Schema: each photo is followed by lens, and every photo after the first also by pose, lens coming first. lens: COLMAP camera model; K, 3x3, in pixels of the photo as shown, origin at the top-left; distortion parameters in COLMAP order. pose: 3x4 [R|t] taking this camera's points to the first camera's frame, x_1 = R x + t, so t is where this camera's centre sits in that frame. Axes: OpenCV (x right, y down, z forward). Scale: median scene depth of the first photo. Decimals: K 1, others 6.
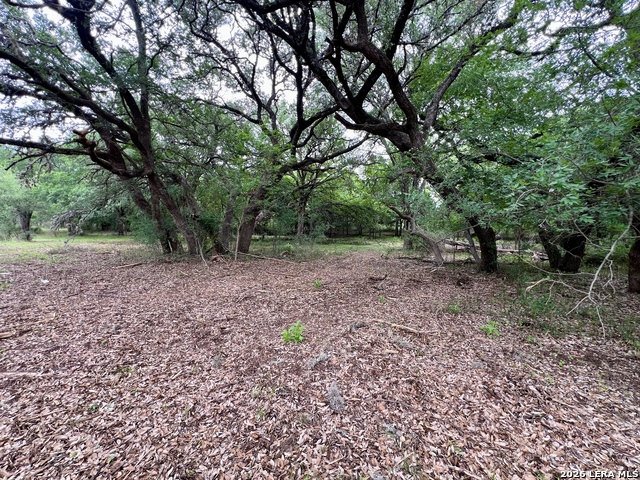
lens RADIAL K [[257.7, 0, 319.0], [0, 257.7, 237.6], [0, 0, 1]] dist [-0.003934, 0.001009]
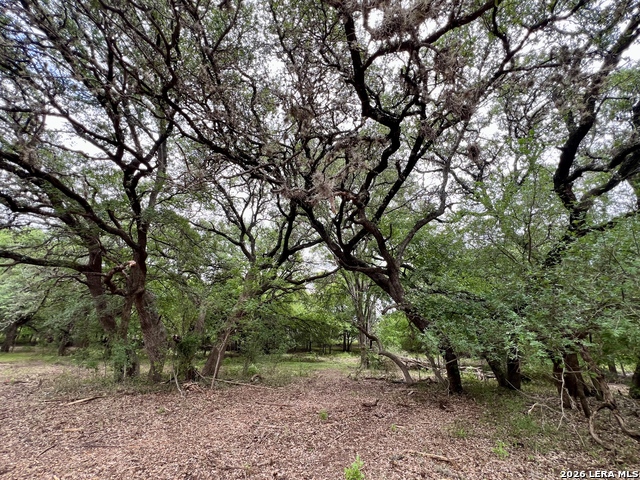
lens RADIAL K [[257.7, 0, 317.5], [0, 257.7, 238.9], [0, 0, 1]] dist [-0.003934, 0.001009]
pose [[0.971365, 0.091665, 0.219199, -0.145742], [0.002334, 0.918854, -0.394590, -0.026112], [-0.237582, 0.383803, 0.892329, -0.078422]]
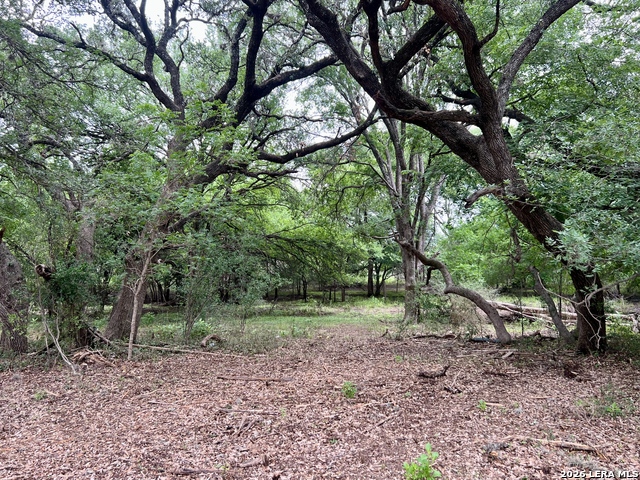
lens RADIAL K [[530.8, 0, 316.0], [0, 530.8, 244.1], [0, 0, 1]] dist [0.043800, -0.043405]
pose [[0.970421, -0.009018, 0.241250, -0.157926], [0.035175, 0.993920, -0.104336, -0.005703], [-0.238842, 0.109736, 0.964838, -0.047804]]
